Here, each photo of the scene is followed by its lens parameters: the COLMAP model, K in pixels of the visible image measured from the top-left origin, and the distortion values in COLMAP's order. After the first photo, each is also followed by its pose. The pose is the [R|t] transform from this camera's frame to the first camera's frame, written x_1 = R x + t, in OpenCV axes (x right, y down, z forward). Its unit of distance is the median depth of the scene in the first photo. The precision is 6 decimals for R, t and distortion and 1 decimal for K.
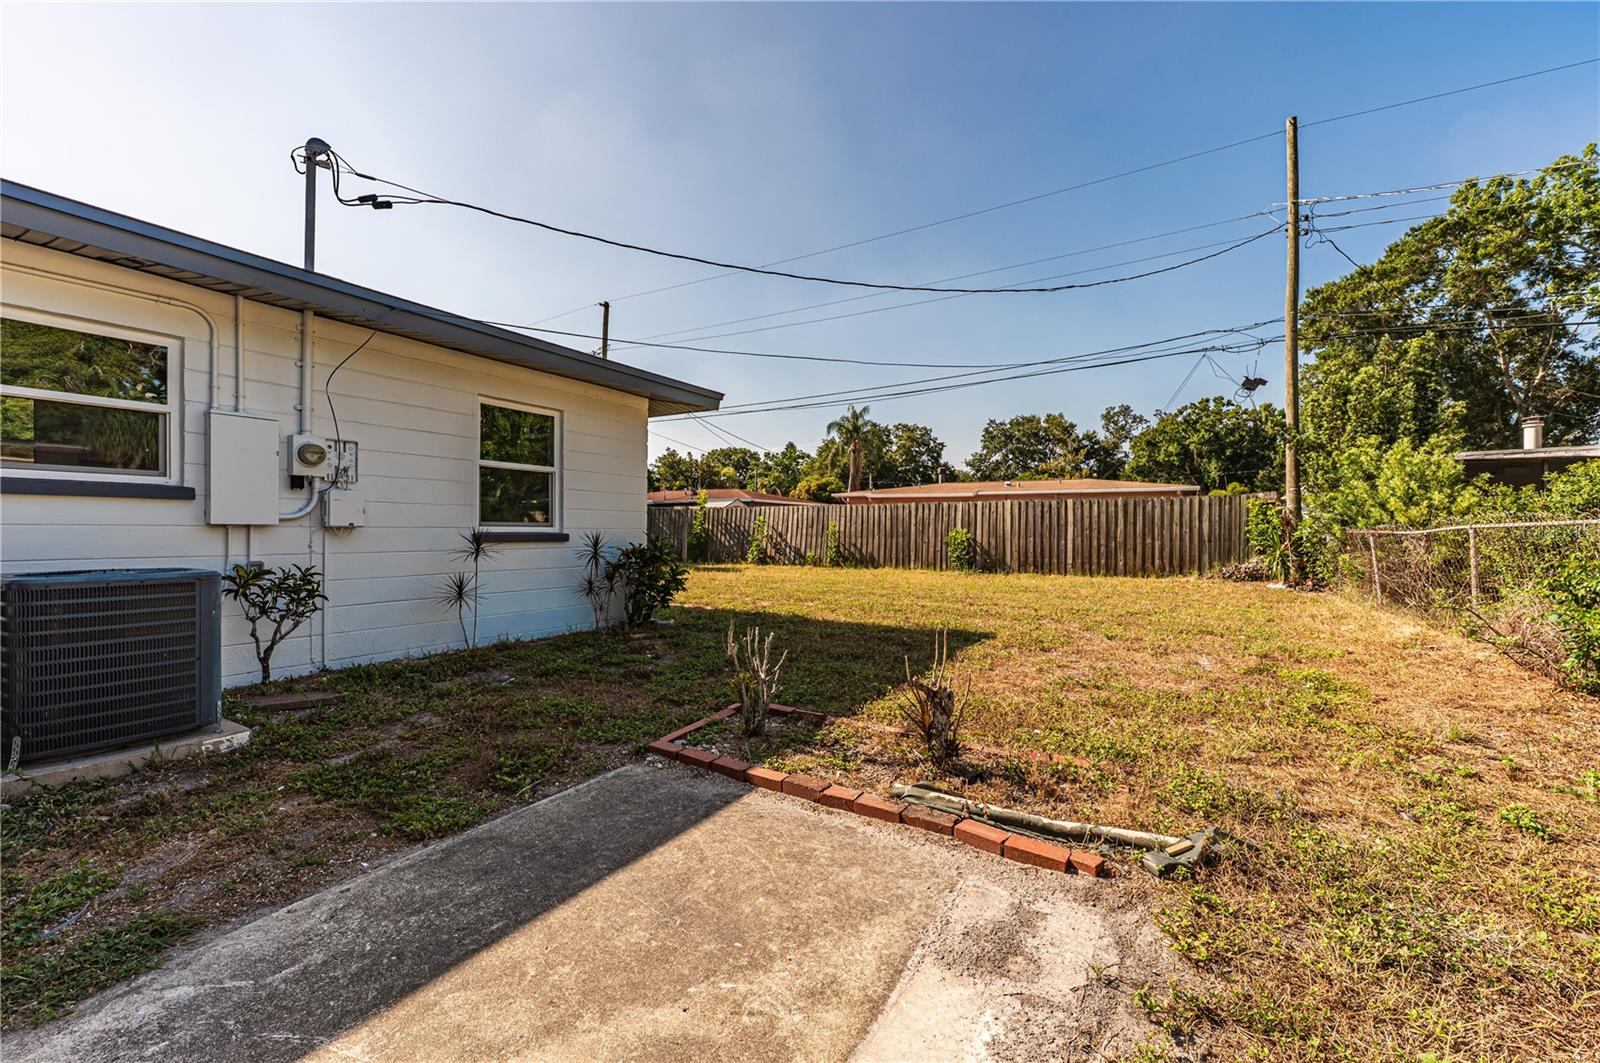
lens RADIAL K [[650.4, 0, 800.0], [0, 650.4, 531.5], [0, 0, 1]] dist [0.000480, 0.000016]
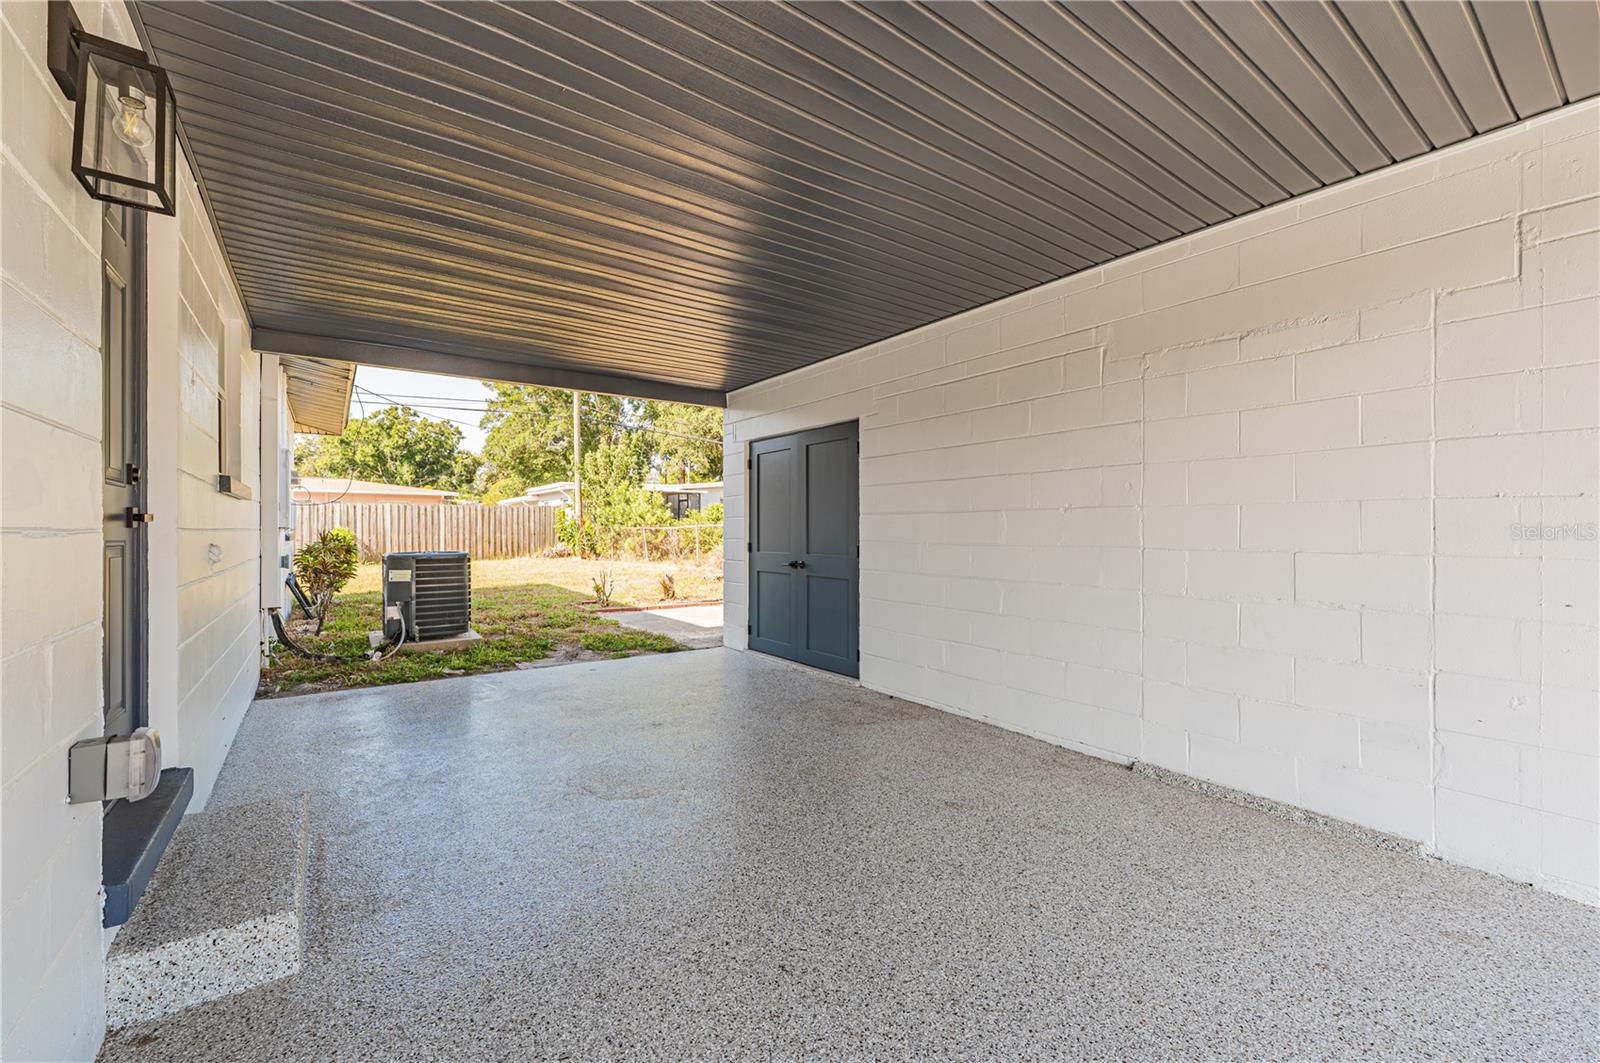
lens RADIAL K [[650.4, 0, 800.0], [0, 650.4, 531.5], [0, 0, 1]] dist [0.000480, 0.000016]
pose [[0.380217, -0.010024, 0.924843, -0.506404], [0.004874, 0.999949, 0.008834, -0.003192], [-0.924884, 0.001149, 0.380247, -0.173195]]
